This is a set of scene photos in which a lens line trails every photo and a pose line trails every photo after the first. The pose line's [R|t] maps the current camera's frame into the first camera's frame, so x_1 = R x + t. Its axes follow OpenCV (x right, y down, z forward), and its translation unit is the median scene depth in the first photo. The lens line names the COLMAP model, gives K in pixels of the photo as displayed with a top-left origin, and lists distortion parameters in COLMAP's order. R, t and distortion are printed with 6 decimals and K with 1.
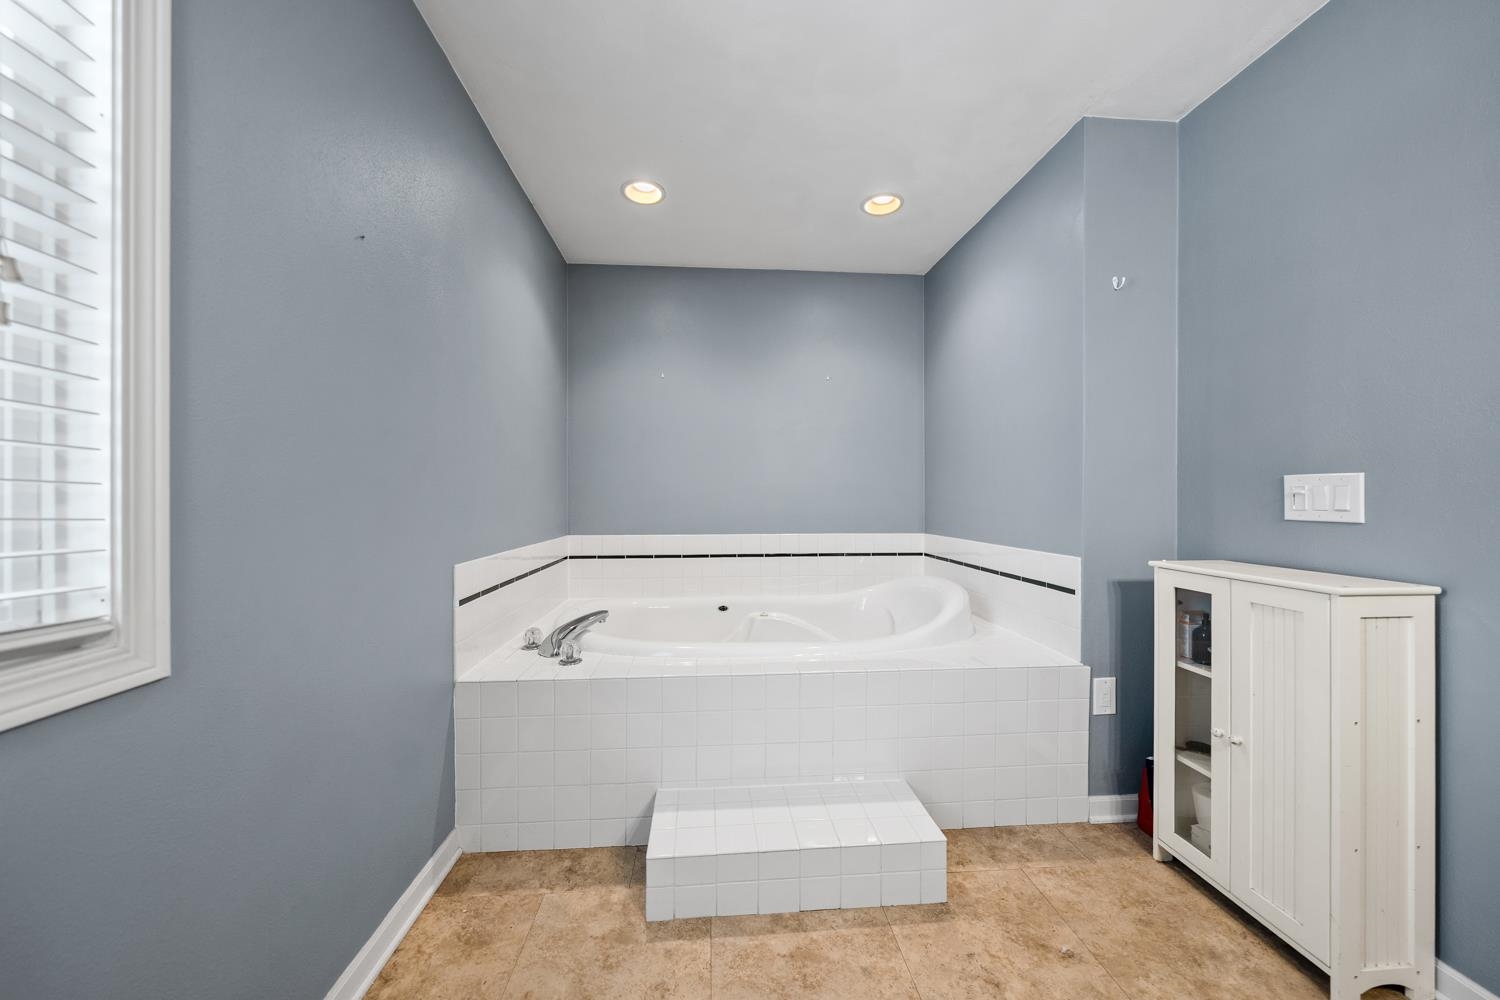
lens RADIAL K [[516.2, 0, 742.3], [0, 516.2, 496.7], [0, 0, 1]] dist [-0.001923, -0.000136]
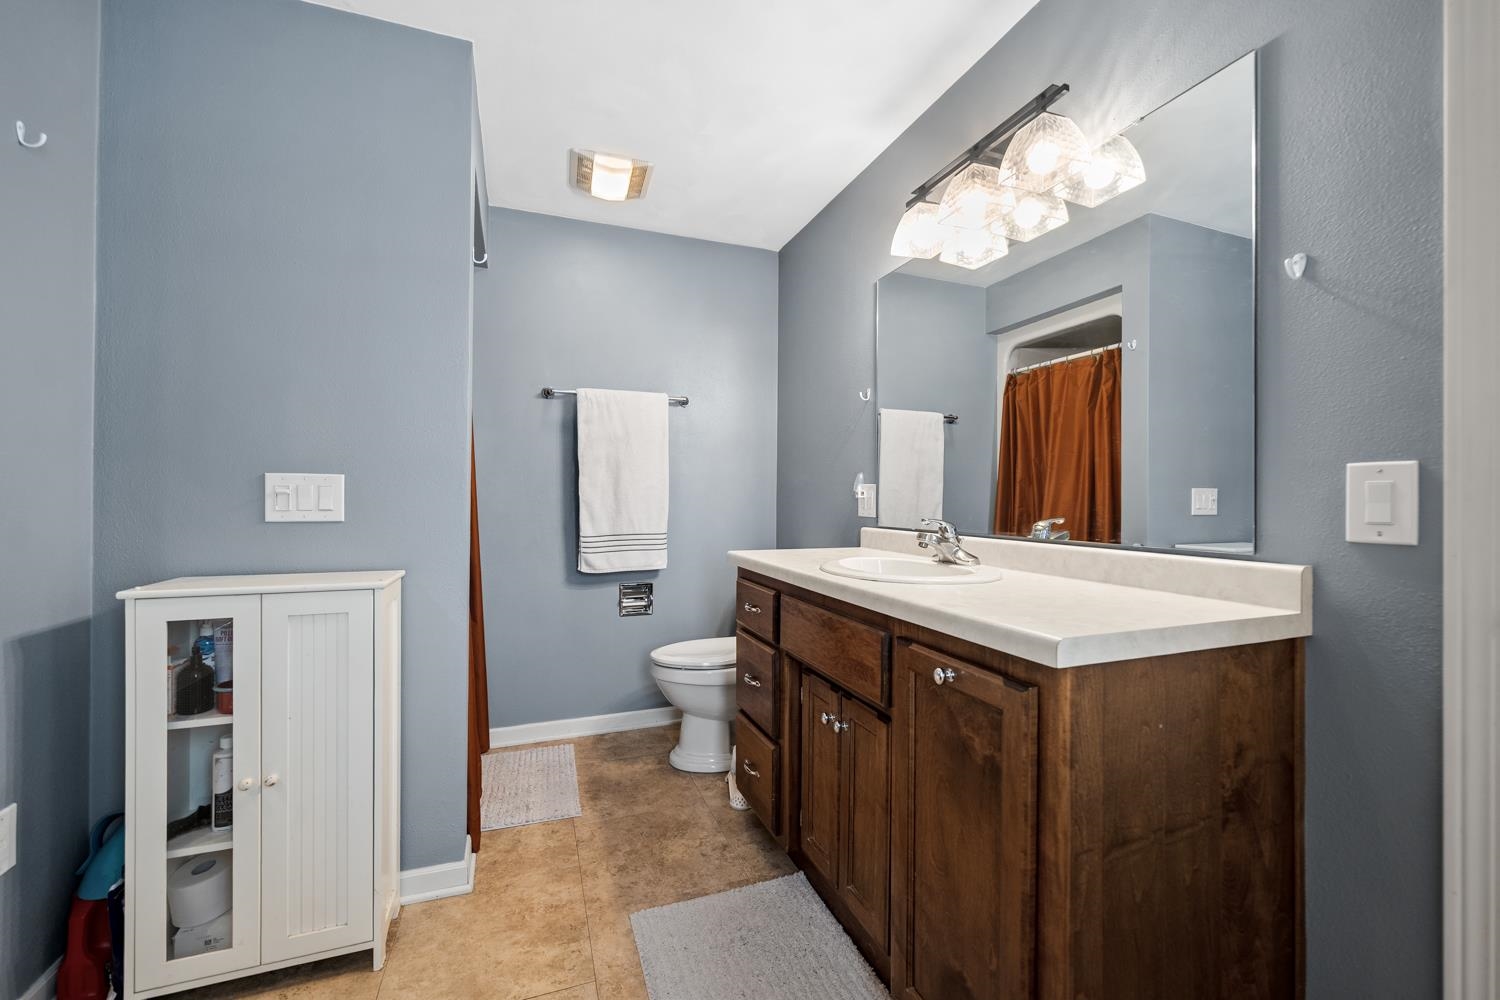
lens RADIAL K [[593.8, 0, 750.0], [0, 593.8, 500.0], [0, 0, 1]] dist [-0.000816, -0.000202]
pose [[-0.281032, -0.002384, 0.959695, -0.190281], [-0.004239, 0.999990, 0.001243, 0.001166], [-0.959689, -0.003718, -0.281039, 0.458720]]
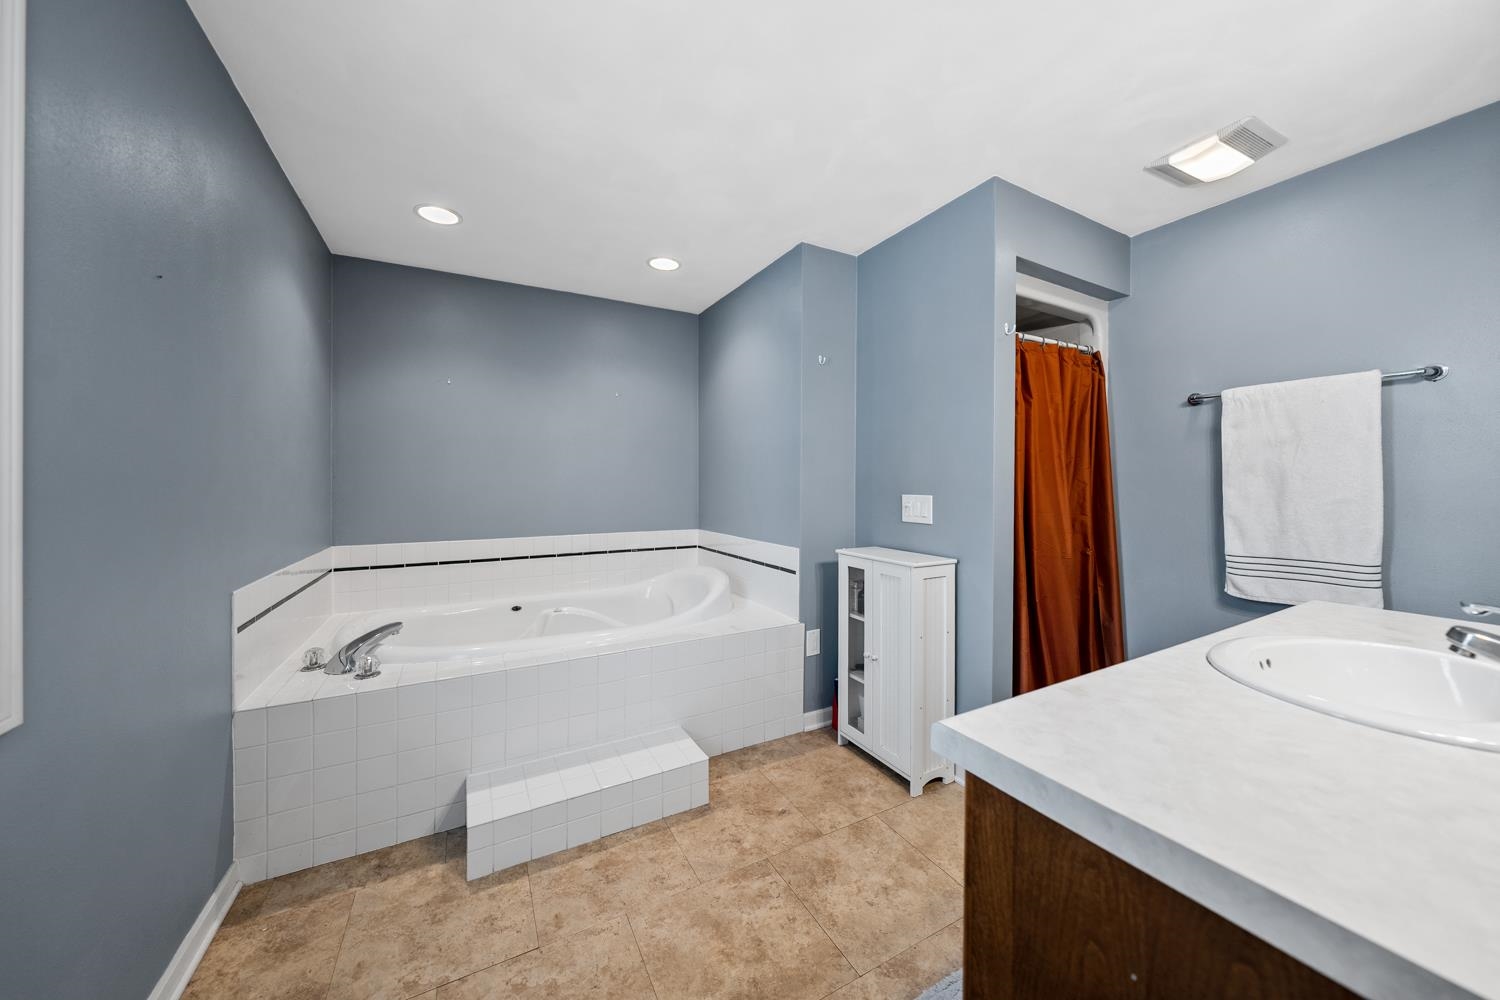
lens RADIAL K [[514.5, 0, 752.6], [0, 514.5, 484.9], [0, 0, 1]] dist [0.000118, 0.000026]
pose [[0.905991, 0.001475, 0.423295, -0.080990], [-0.003102, 0.999990, 0.003155, -0.074590], [-0.423286, -0.004172, 0.905987, -0.287923]]
